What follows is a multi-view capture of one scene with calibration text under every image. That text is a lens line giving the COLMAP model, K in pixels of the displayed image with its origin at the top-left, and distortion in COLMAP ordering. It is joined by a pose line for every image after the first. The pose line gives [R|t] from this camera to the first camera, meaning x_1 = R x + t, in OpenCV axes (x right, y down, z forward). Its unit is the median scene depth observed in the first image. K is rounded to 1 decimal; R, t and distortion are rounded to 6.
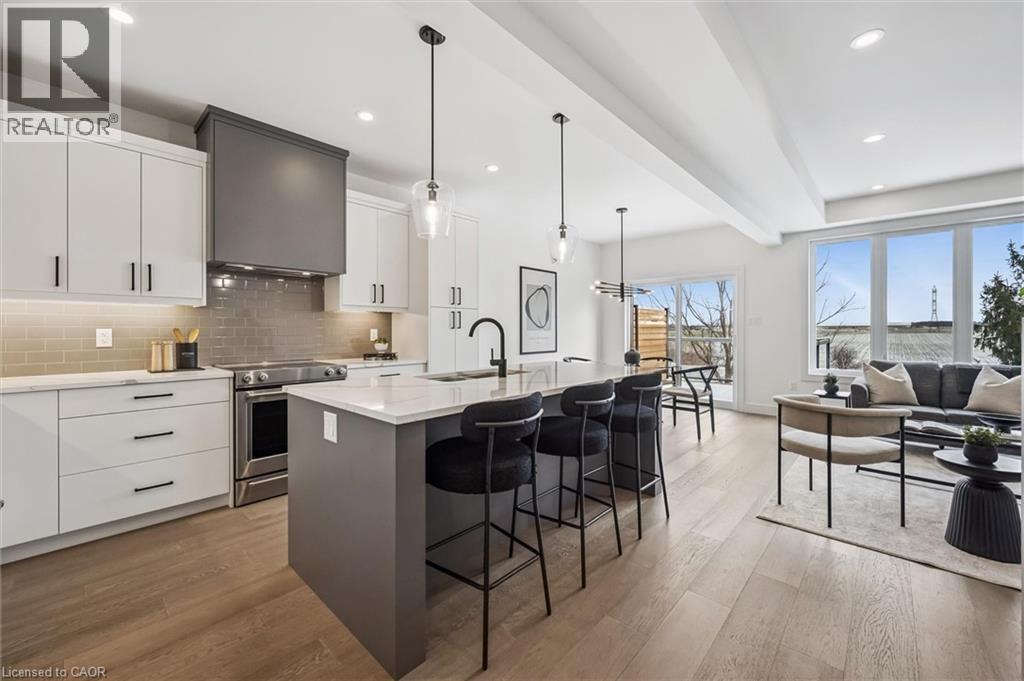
lens RADIAL K [[401.5, 0, 517.4], [0, 401.5, 330.0], [0, 0, 1]] dist [-0.004617, 0.000253]
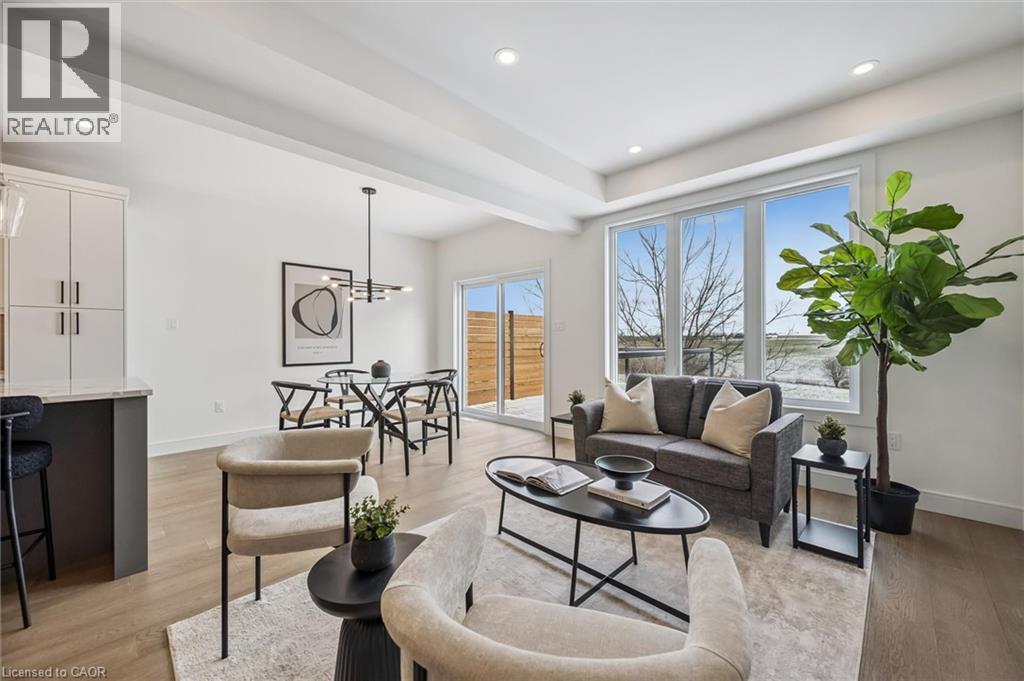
lens RADIAL K [[401.5, 0, 509.0], [0, 401.5, 341.7], [0, 0, 1]] dist [-0.004617, 0.000253]
pose [[0.999825, -0.002774, -0.018498, 0.731287], [0.002828, 0.999992, 0.002896, 0.011465], [0.018490, -0.002948, 0.999825, 0.239887]]
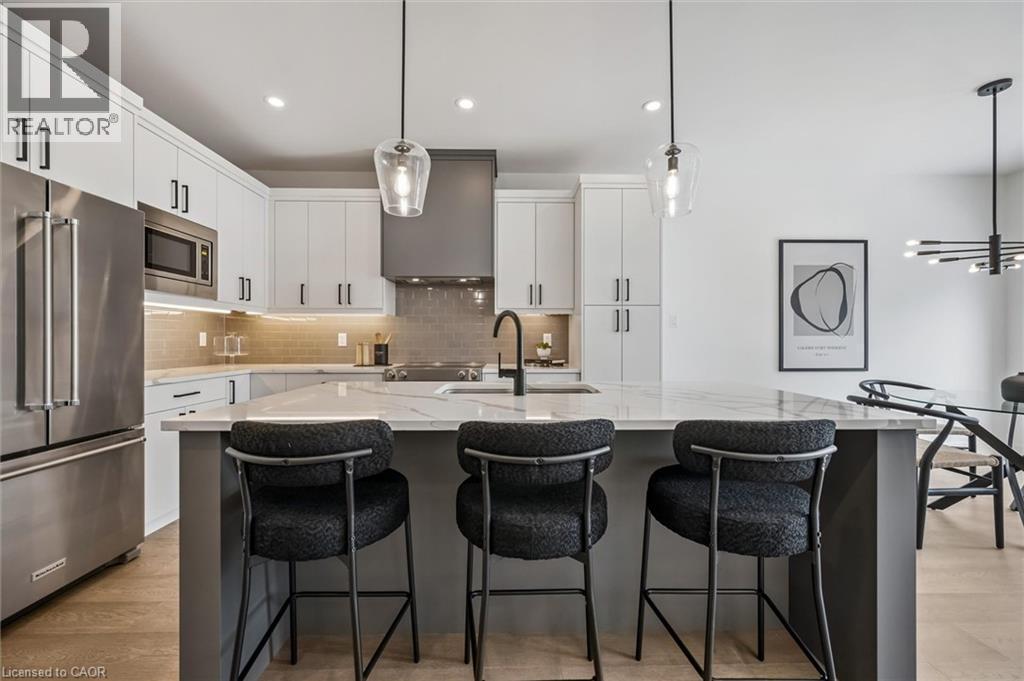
lens RADIAL K [[401.5, 0, 513.2], [0, 401.5, 342.7], [0, 0, 1]] dist [-0.004617, 0.000253]
pose [[0.688442, 0.004869, -0.725275, 0.274137], [-0.000219, 0.999979, 0.006505, 0.013711], [0.725291, -0.004319, 0.688429, 0.310333]]
